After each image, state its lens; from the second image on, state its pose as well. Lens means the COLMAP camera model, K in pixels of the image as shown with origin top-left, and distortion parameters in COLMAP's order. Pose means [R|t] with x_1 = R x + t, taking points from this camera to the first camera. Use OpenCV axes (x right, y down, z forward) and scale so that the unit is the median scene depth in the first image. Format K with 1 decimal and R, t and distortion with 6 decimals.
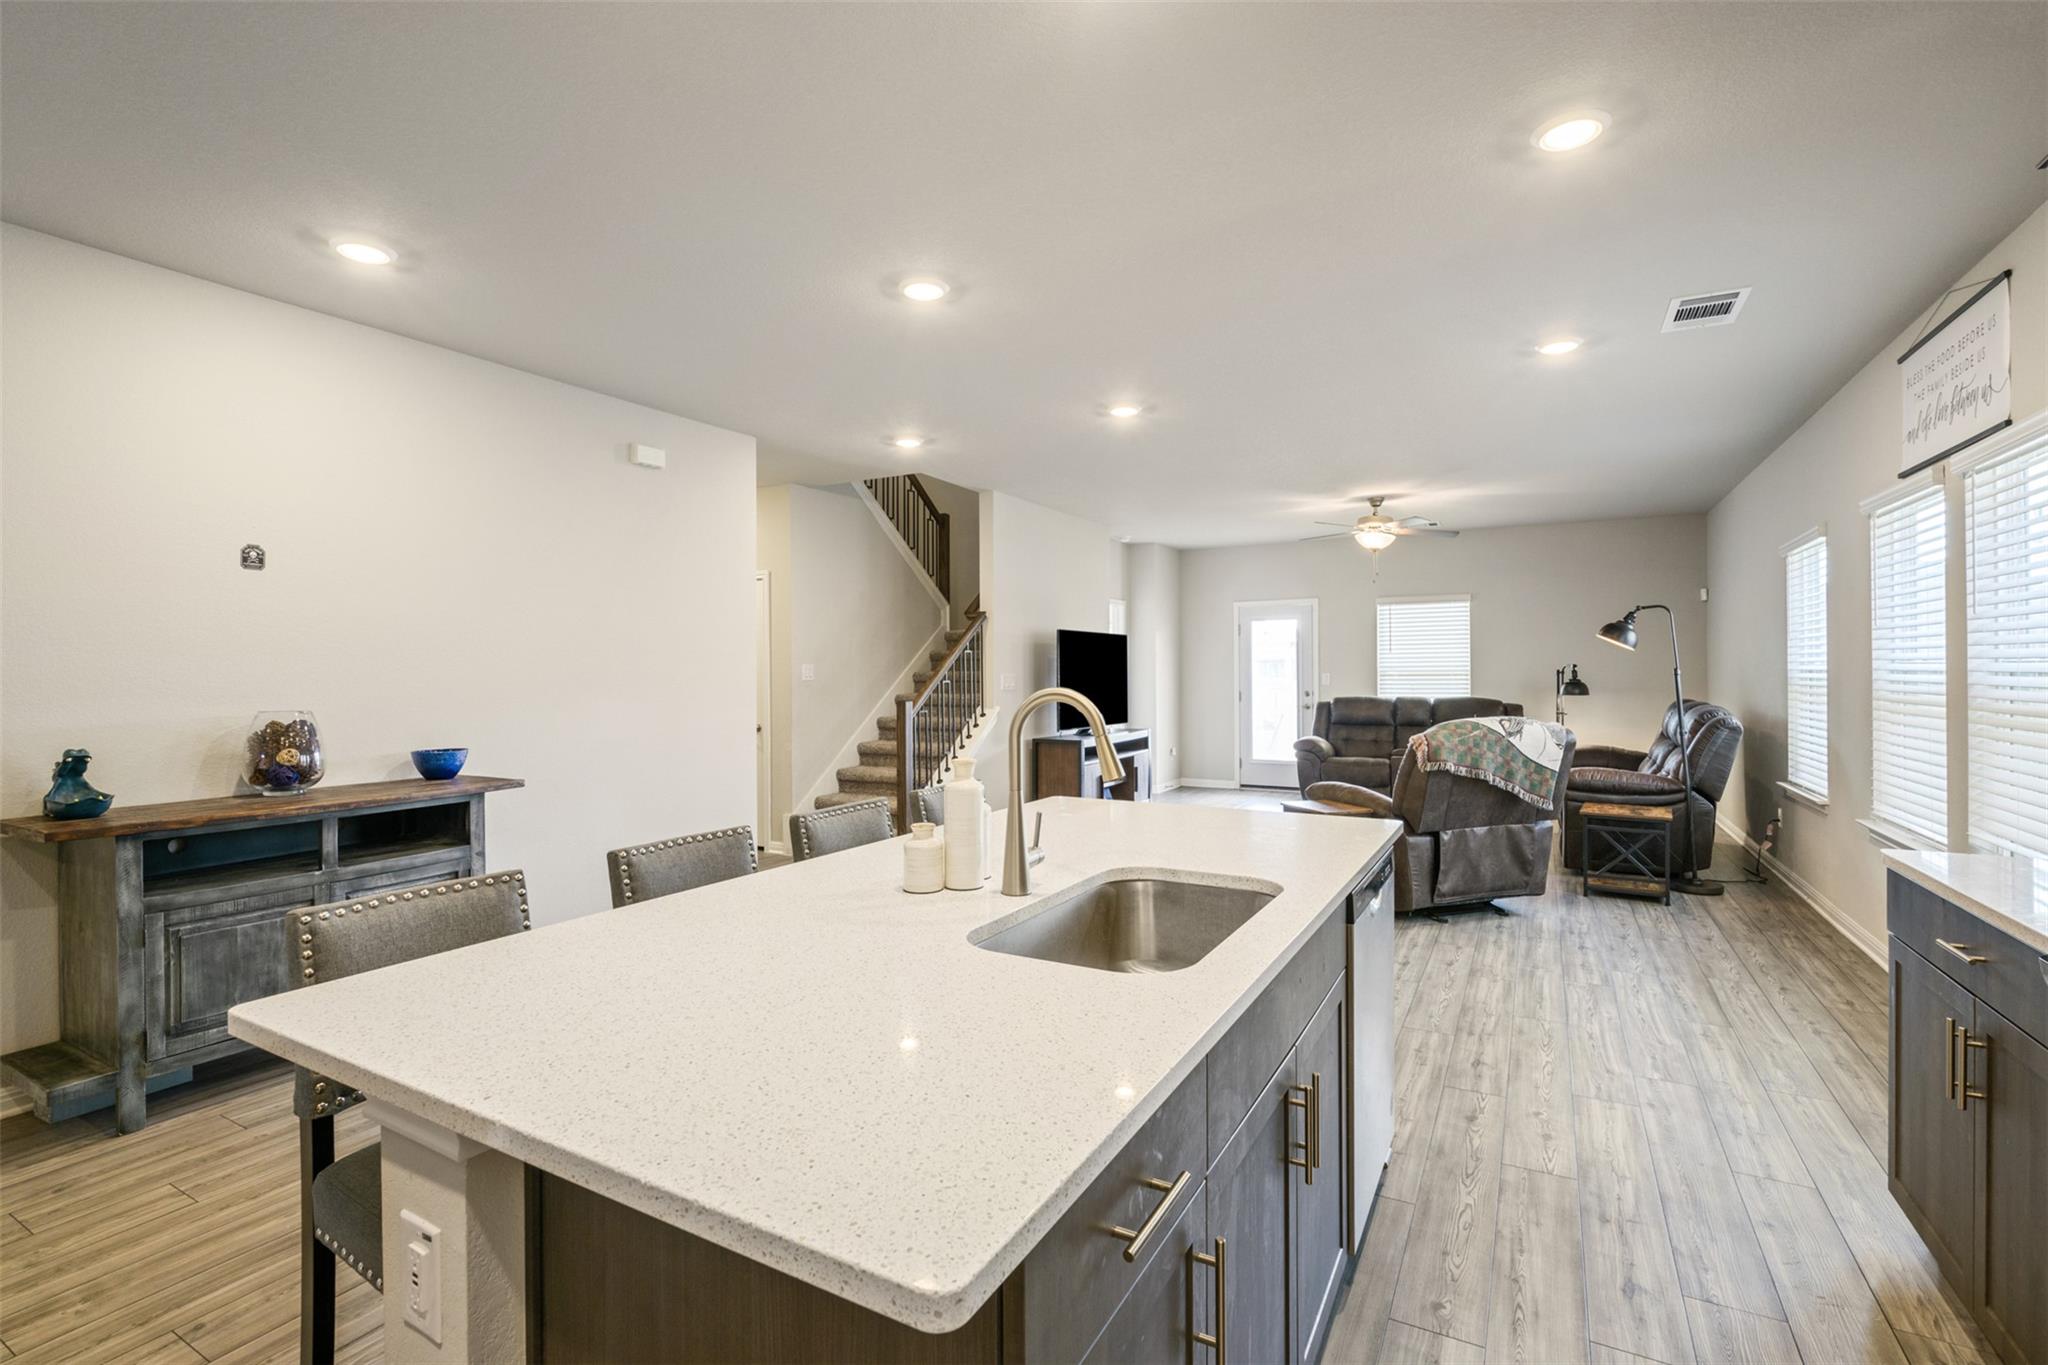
lens RADIAL K [[929.1, 0, 1036.1], [0, 929.1, 658.6], [0, 0, 1]] dist [-0.008245, -0.000404]
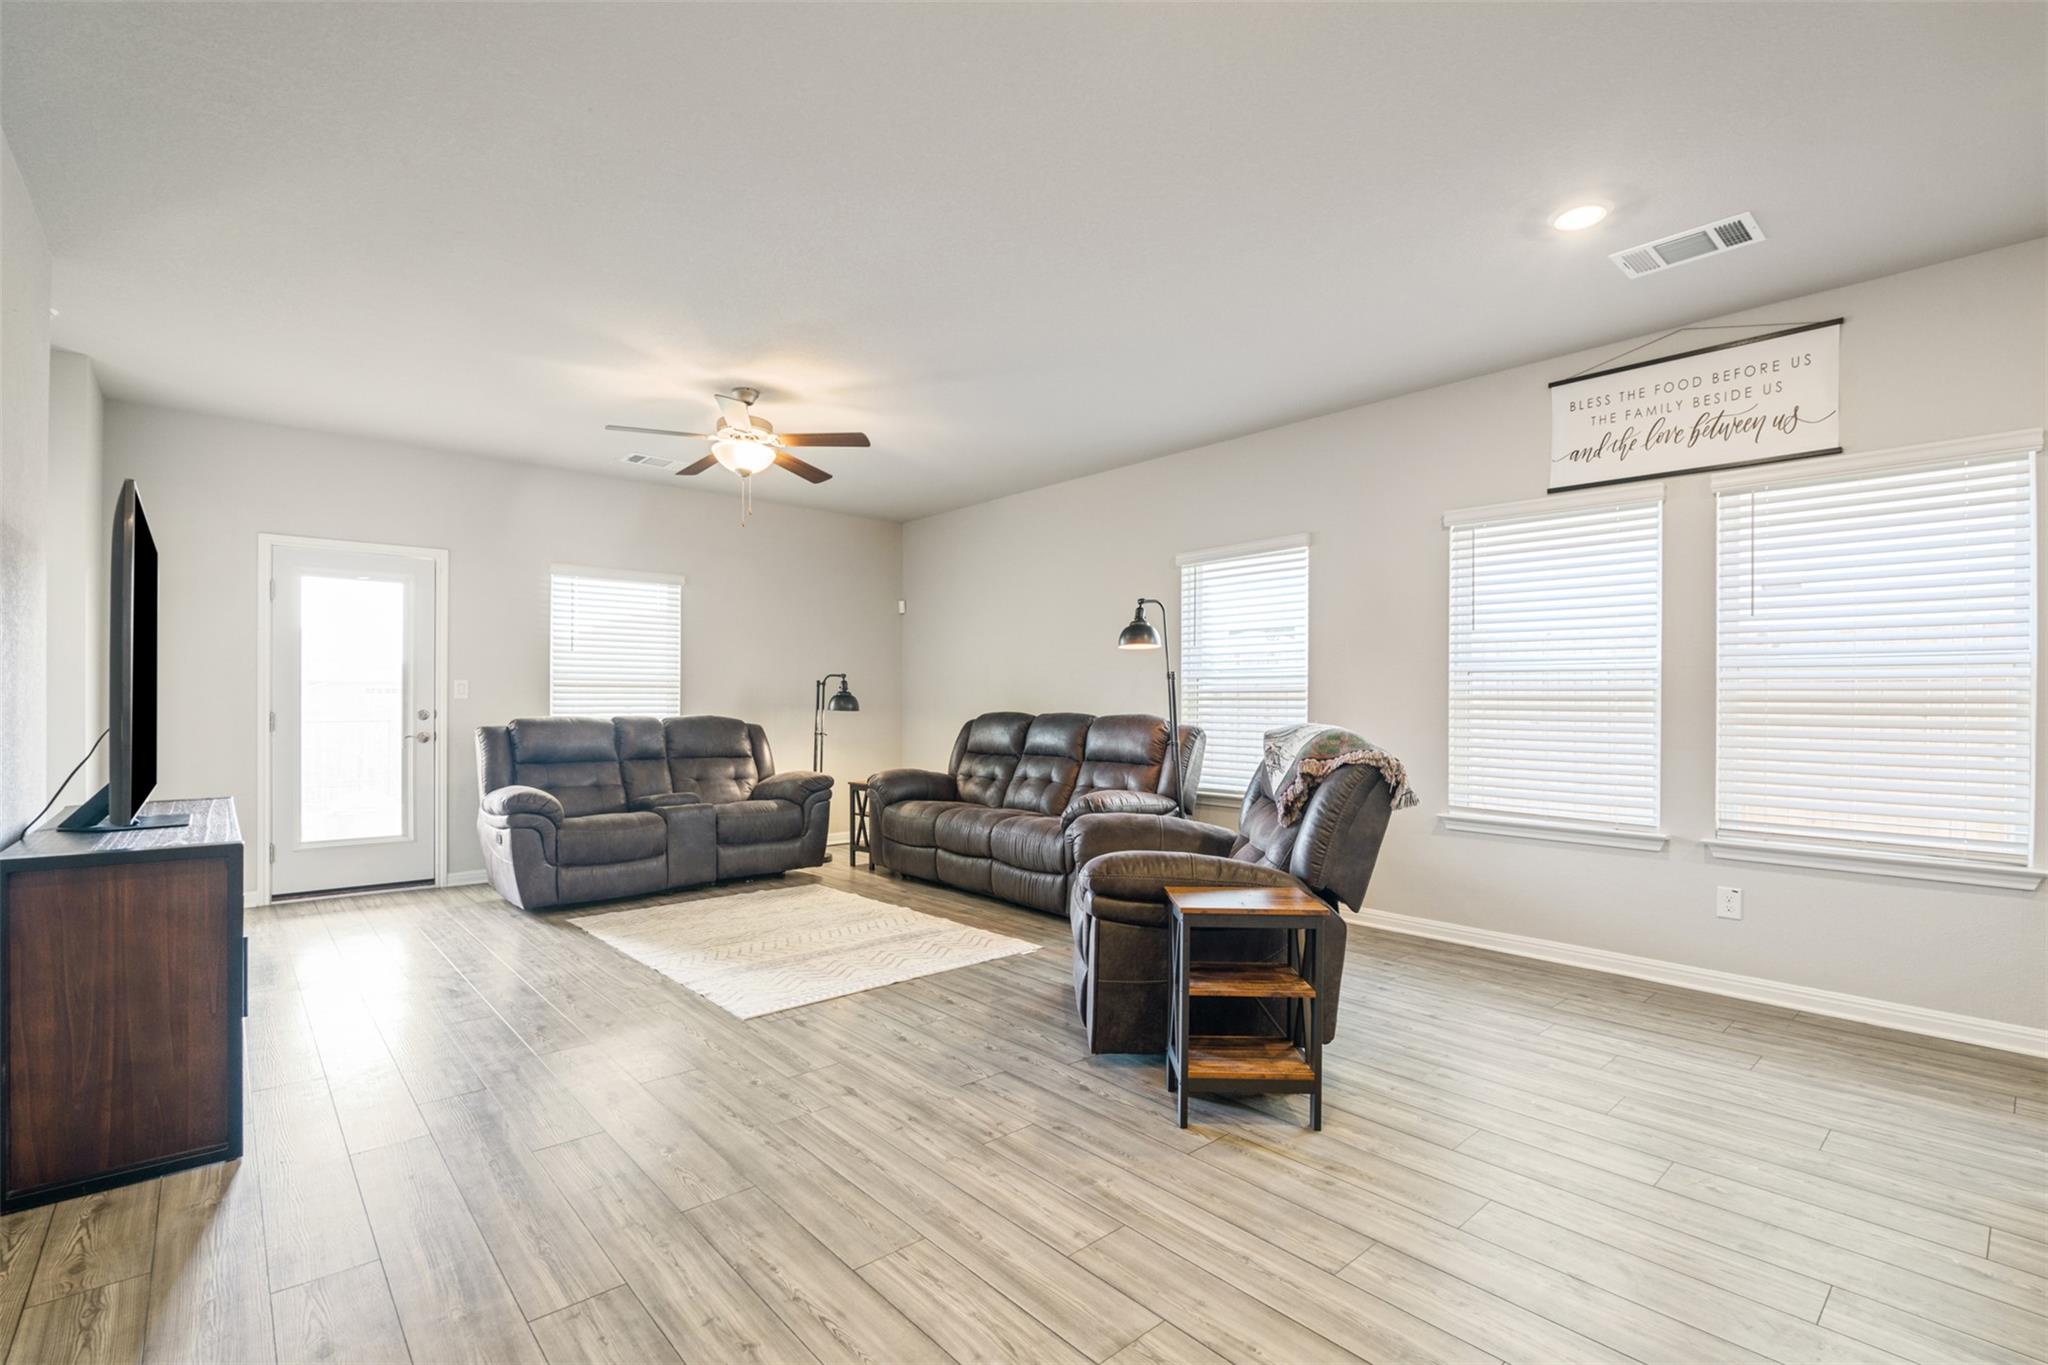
lens RADIAL K [[929.1, 0, 1017.1], [0, 929.1, 707.4], [0, 0, 1]] dist [-0.008245, -0.000404]
pose [[0.354219, 0.003192, 0.935157, -0.132858], [-0.019701, 0.999798, 0.004050, 0.028331], [-0.934955, -0.019858, 0.354210, 0.536902]]
